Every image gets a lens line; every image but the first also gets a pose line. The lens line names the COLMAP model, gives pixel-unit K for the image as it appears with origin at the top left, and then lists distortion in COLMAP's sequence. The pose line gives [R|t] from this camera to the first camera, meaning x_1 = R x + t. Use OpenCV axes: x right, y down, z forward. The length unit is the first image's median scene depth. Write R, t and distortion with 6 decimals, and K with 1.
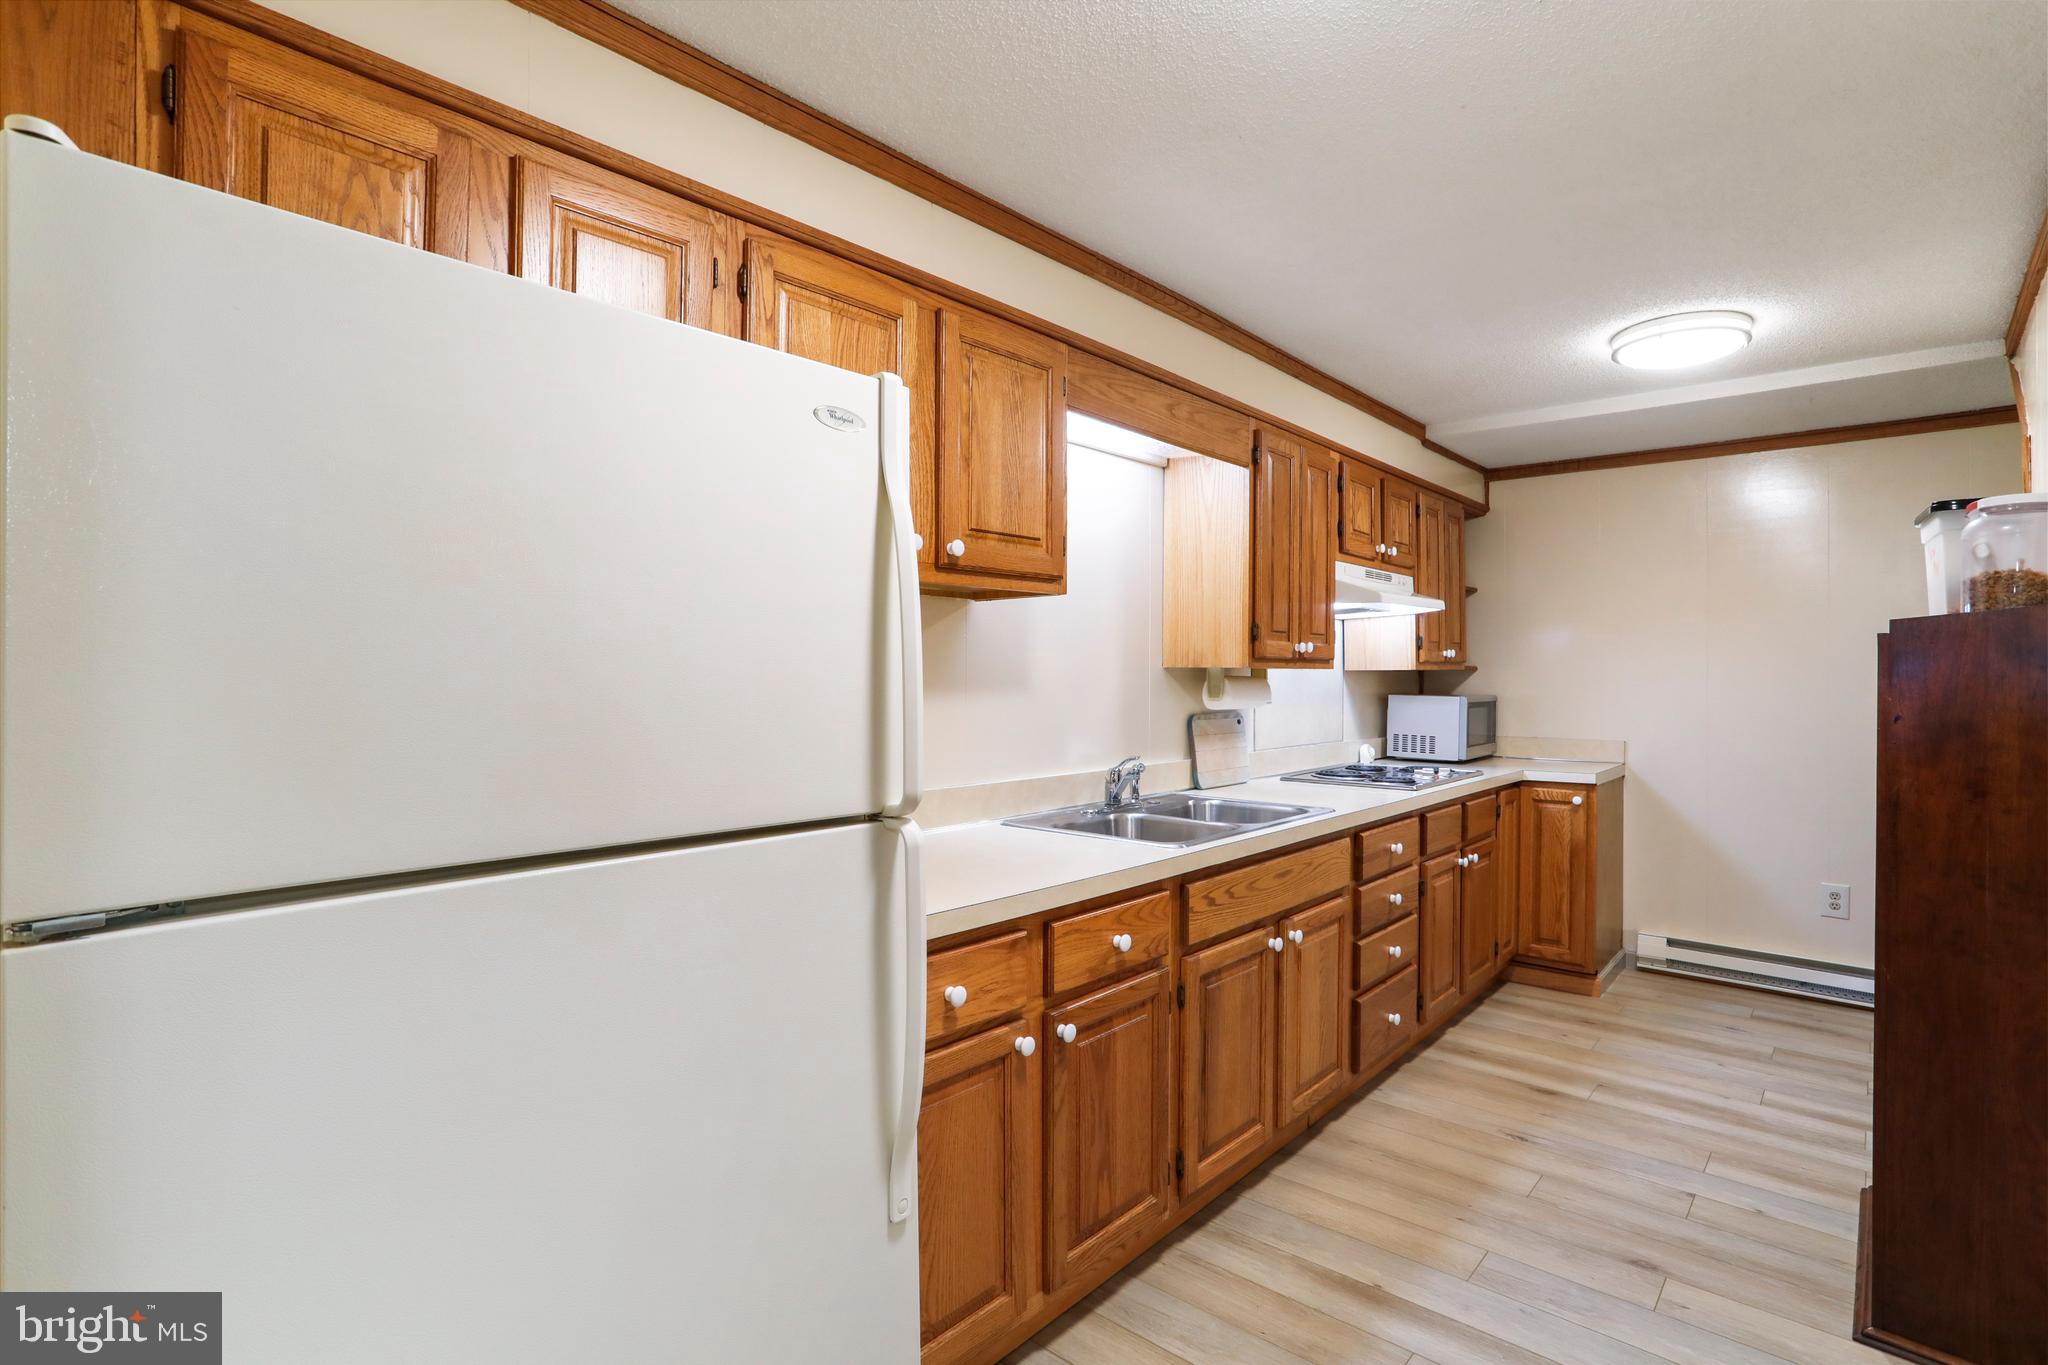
lens RADIAL K [[989.1, 0, 1024.8], [0, 989.1, 672.8], [0, 0, 1]] dist [-0.001637, -0.000166]
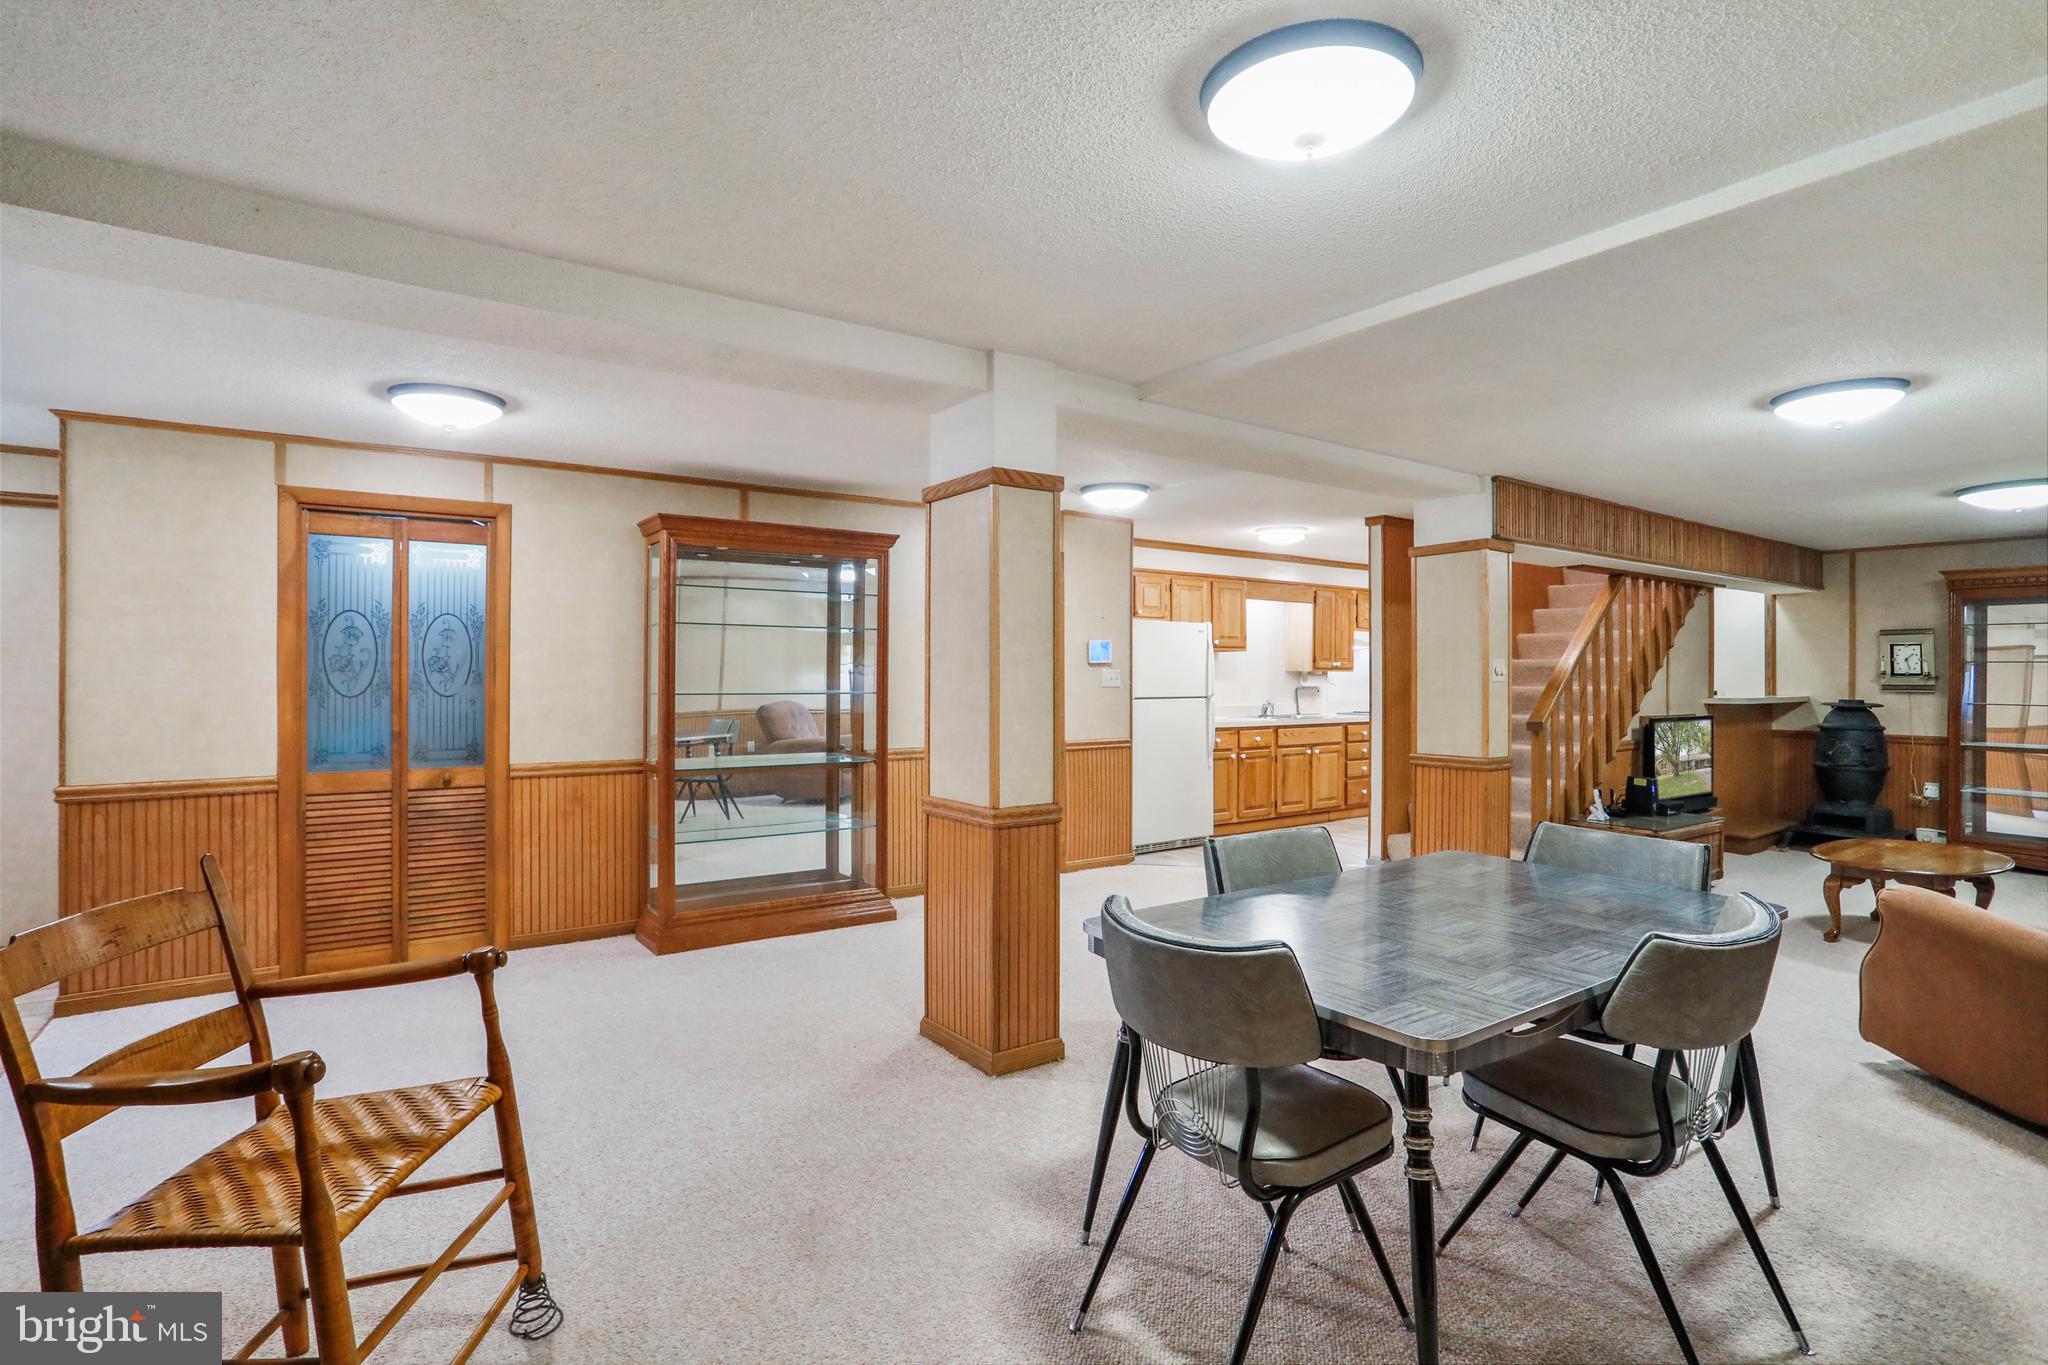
lens RADIAL K [[1006.6, 0, 1016.7], [0, 1006.6, 672.0], [0, 0, 1]] dist [-0.041264, 0.031342]
pose [[0.974020, 0.001201, -0.226458, 0.050724], [-0.001310, 0.999999, -0.000330, -0.001097], [0.226457, 0.000618, 0.974021, -2.498839]]
